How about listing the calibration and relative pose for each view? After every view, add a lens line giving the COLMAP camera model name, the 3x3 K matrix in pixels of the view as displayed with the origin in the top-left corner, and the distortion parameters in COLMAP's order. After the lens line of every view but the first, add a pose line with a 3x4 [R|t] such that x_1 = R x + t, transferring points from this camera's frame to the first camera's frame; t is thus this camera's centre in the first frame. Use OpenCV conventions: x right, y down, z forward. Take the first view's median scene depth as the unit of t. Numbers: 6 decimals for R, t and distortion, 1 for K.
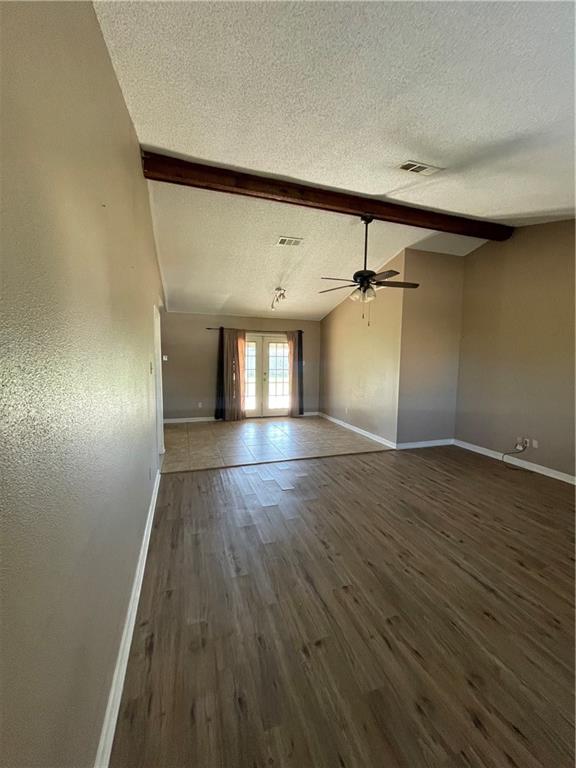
lens RADIAL K [[308.0, 0, 288.0], [0, 308.0, 384.0], [0, 0, 1]] dist [-0.000665, 0.000014]
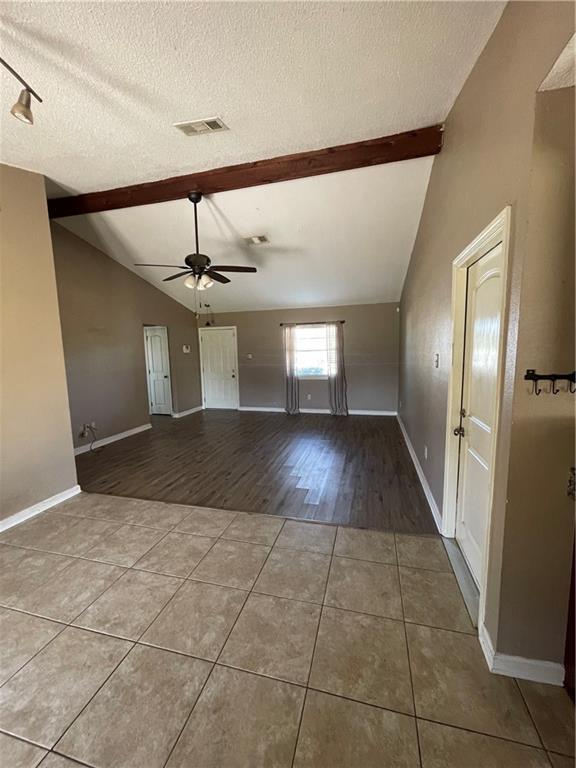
lens RADIAL K [[308.0, 0, 288.0], [0, 308.0, 384.0], [0, 0, 1]] dist [-0.000665, 0.000014]
pose [[-0.830714, -0.058273, 0.553642, -0.485687], [0.061423, 0.978840, 0.195190, -0.151819], [-0.553301, 0.196153, -0.809557, 1.626759]]
